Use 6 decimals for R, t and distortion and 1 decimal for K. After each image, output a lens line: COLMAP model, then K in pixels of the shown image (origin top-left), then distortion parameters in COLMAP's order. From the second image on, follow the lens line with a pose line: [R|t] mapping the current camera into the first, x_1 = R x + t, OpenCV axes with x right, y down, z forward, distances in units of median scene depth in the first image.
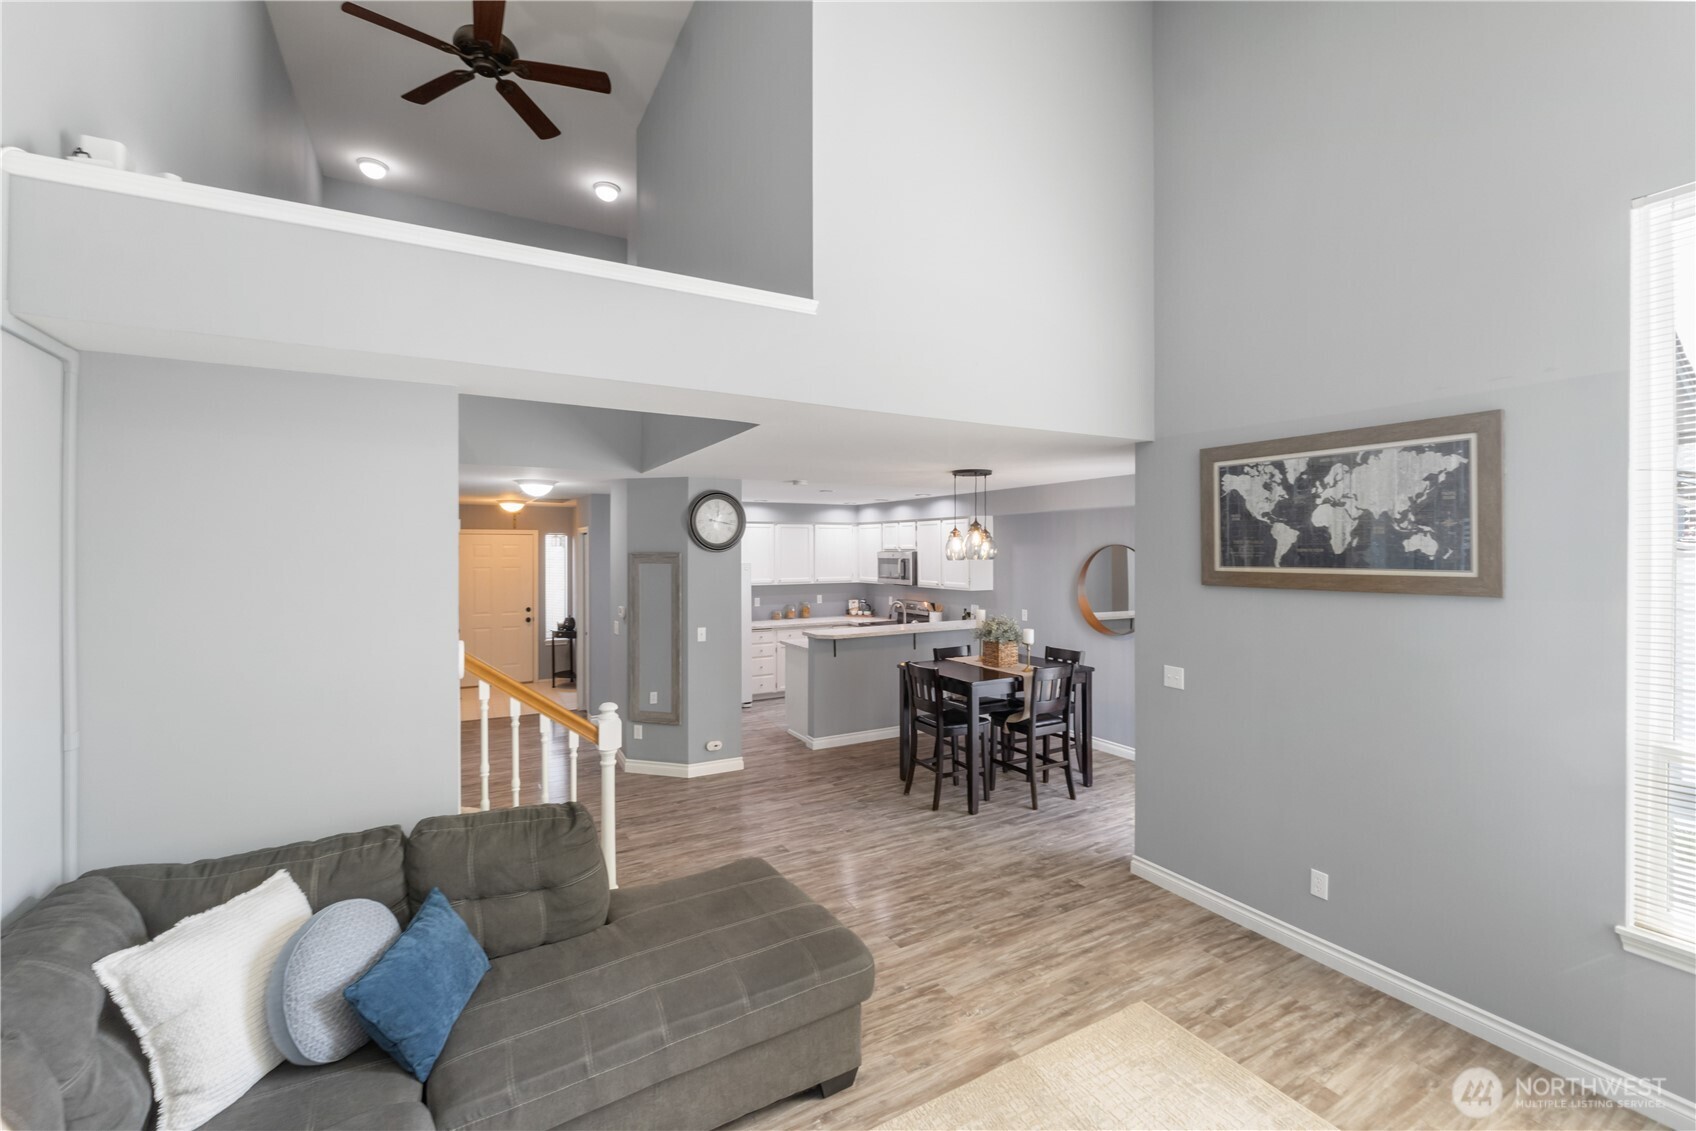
lens RADIAL K [[707.4, 0, 842.6], [0, 707.4, 562.3], [0, 0, 1]] dist [-0.004786, -0.000556]
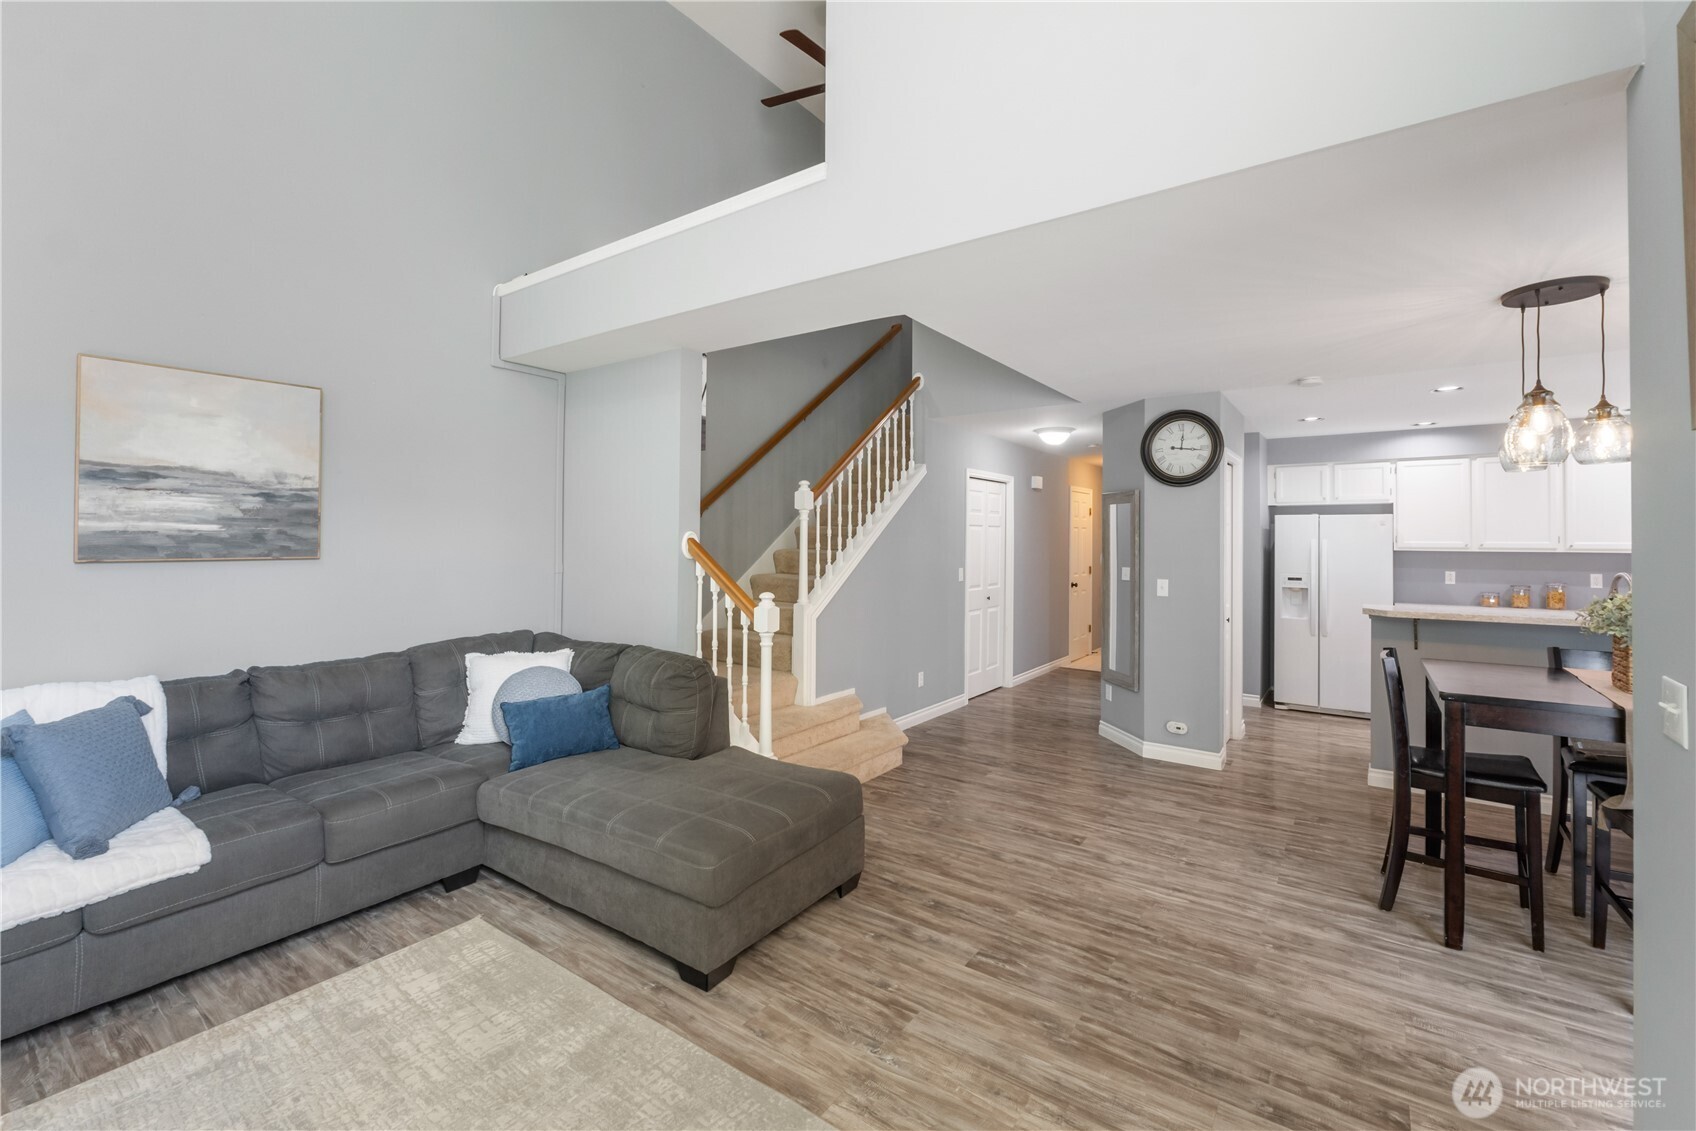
lens RADIAL K [[716.6, 0, 850.8], [0, 716.6, 533.2], [0, 0, 1]] dist [-0.003630, -0.000357]
pose [[0.426821, -0.004404, -0.904326, 0.459430], [-0.022145, 0.999637, -0.015320, 0.068569], [0.904065, 0.026565, 0.426568, 0.360687]]
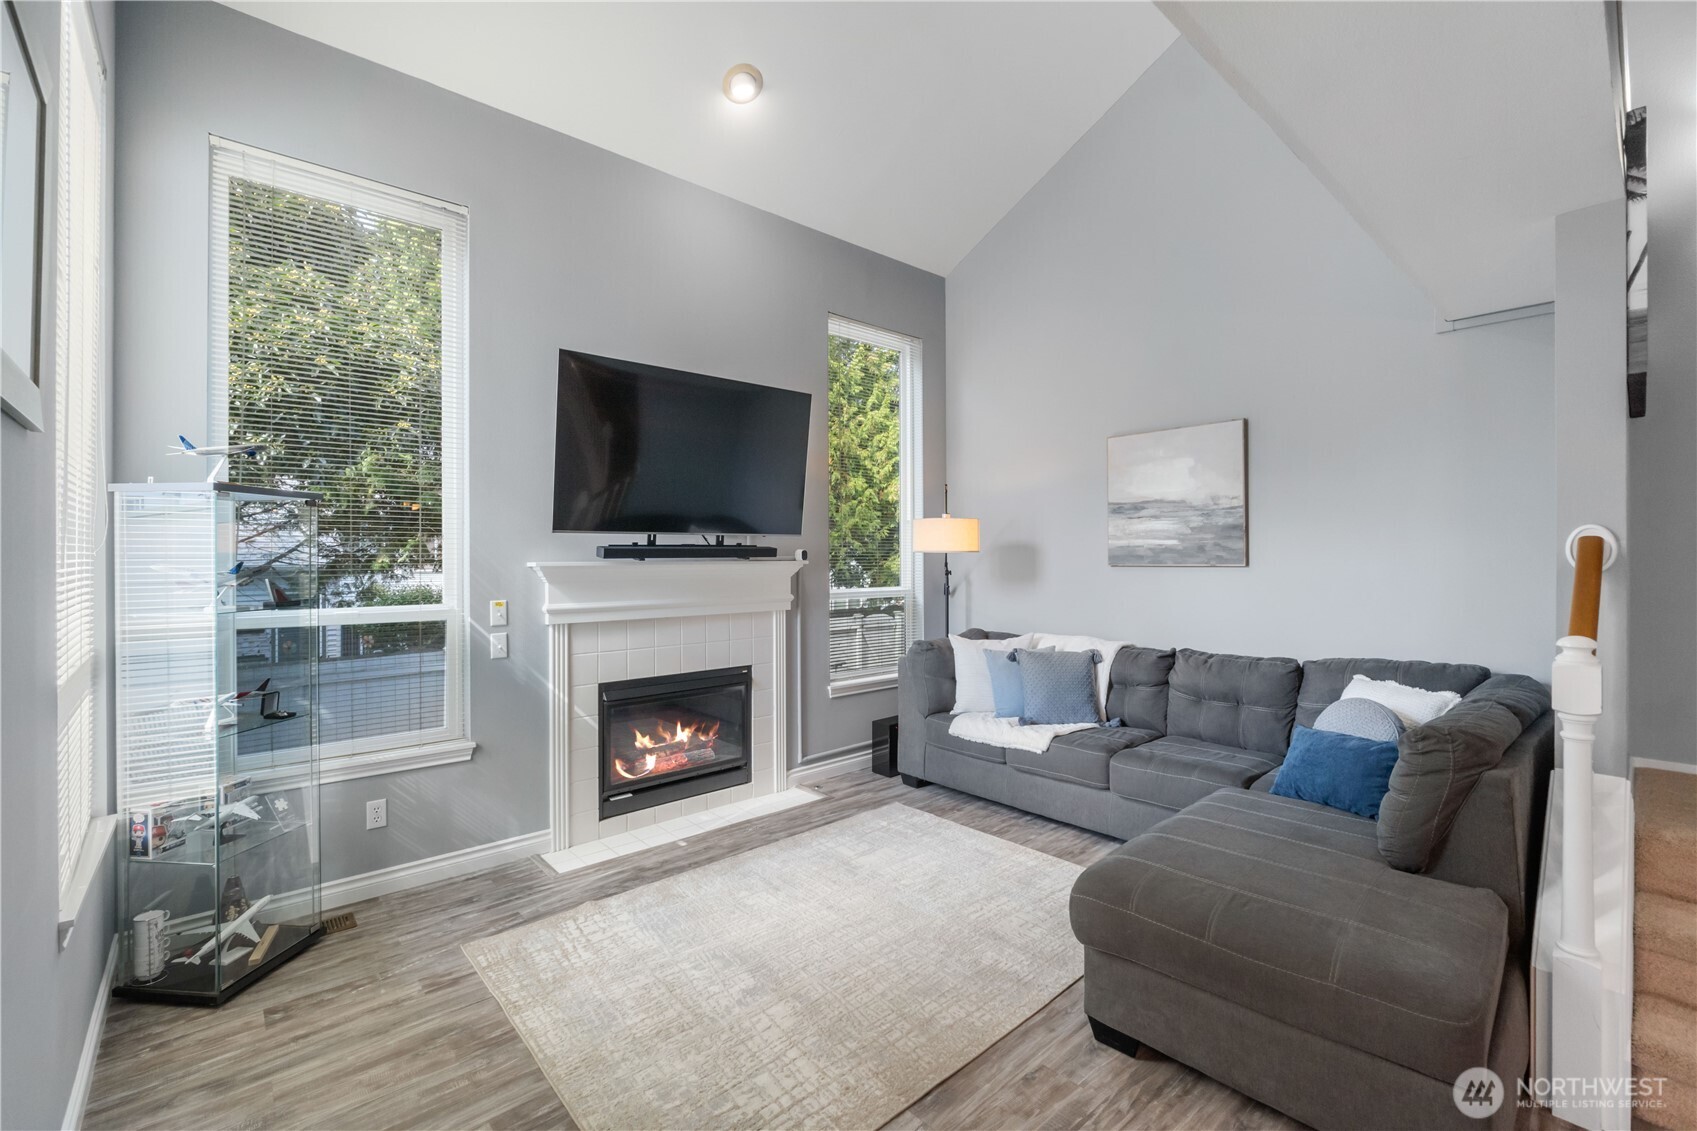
lens RADIAL K [[719.6, 0, 841.7], [0, 719.6, 559.6], [0, 0, 1]] dist [-0.007952, 0.000028]
pose [[-0.975936, 0.003416, -0.218029, 0.238333], [-0.000458, 0.999843, 0.017714, 0.072221], [0.218055, 0.017388, -0.975782, 0.846448]]
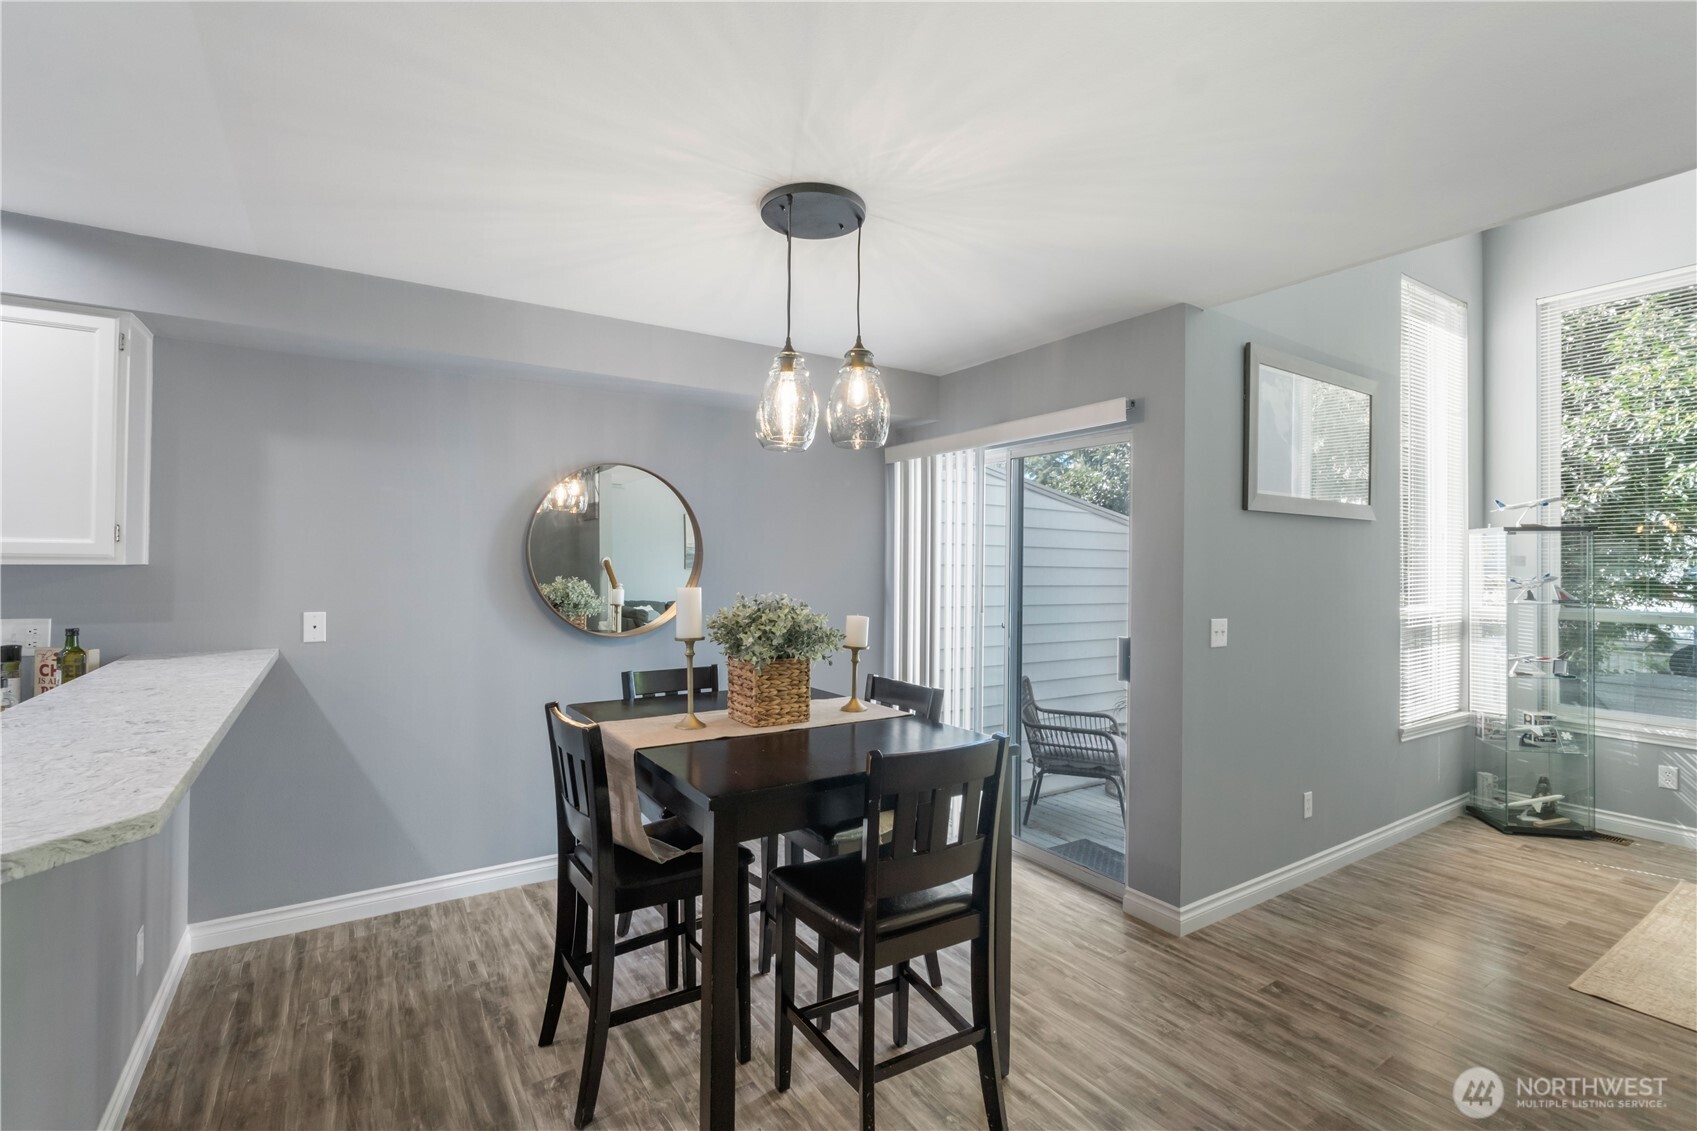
lens RADIAL K [[762.4, 0, 841.2], [0, 762.4, 555.5], [0, 0, 1]] dist [-0.008306, -0.000030]
pose [[-0.065777, 0.013940, 0.997737, -0.234628], [0.010156, 0.999860, -0.013300, 0.066507], [-0.997783, 0.009258, -0.065909, 1.086051]]
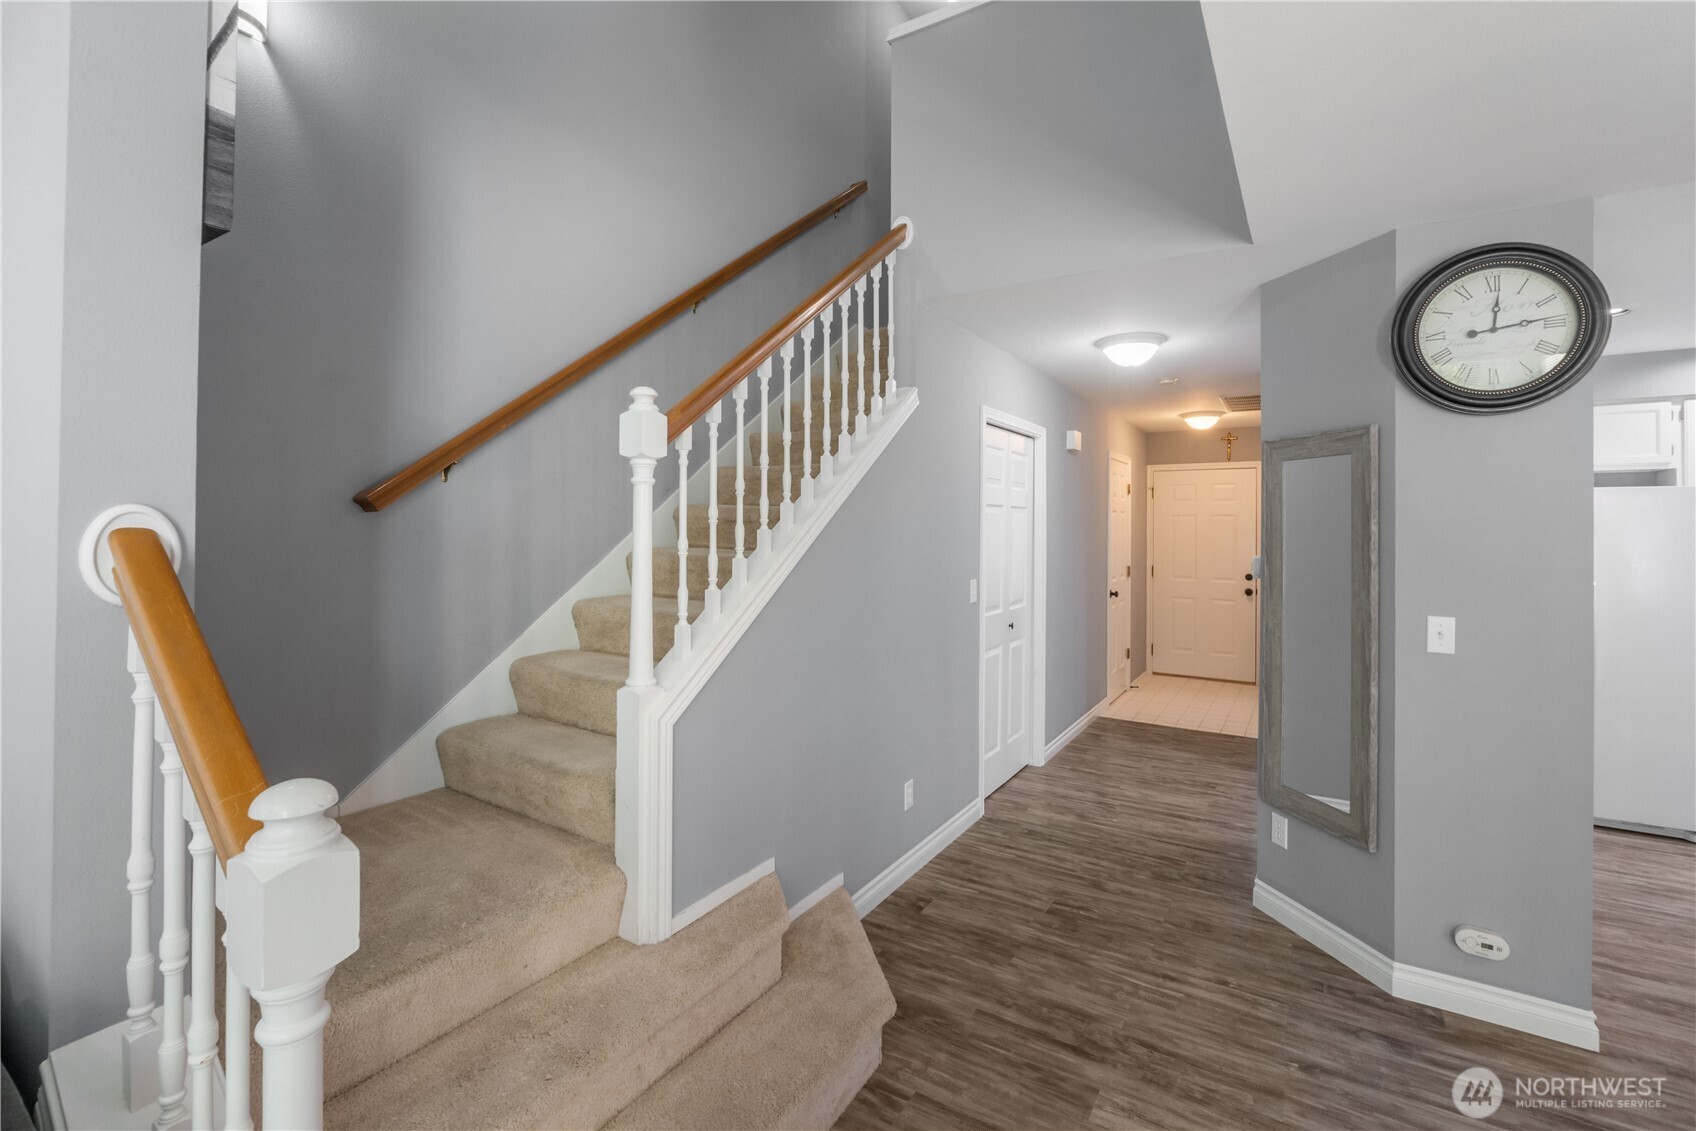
lens RADIAL K [[735.0, 0, 847.0], [0, 735.0, 520.7], [0, 0, 1]] dist [-0.008105, 0.000213]
pose [[0.477983, -0.004907, -0.878356, -0.007593], [-0.020908, 0.999638, -0.016962, 0.062679], [0.878120, 0.026472, 0.477707, 0.608428]]
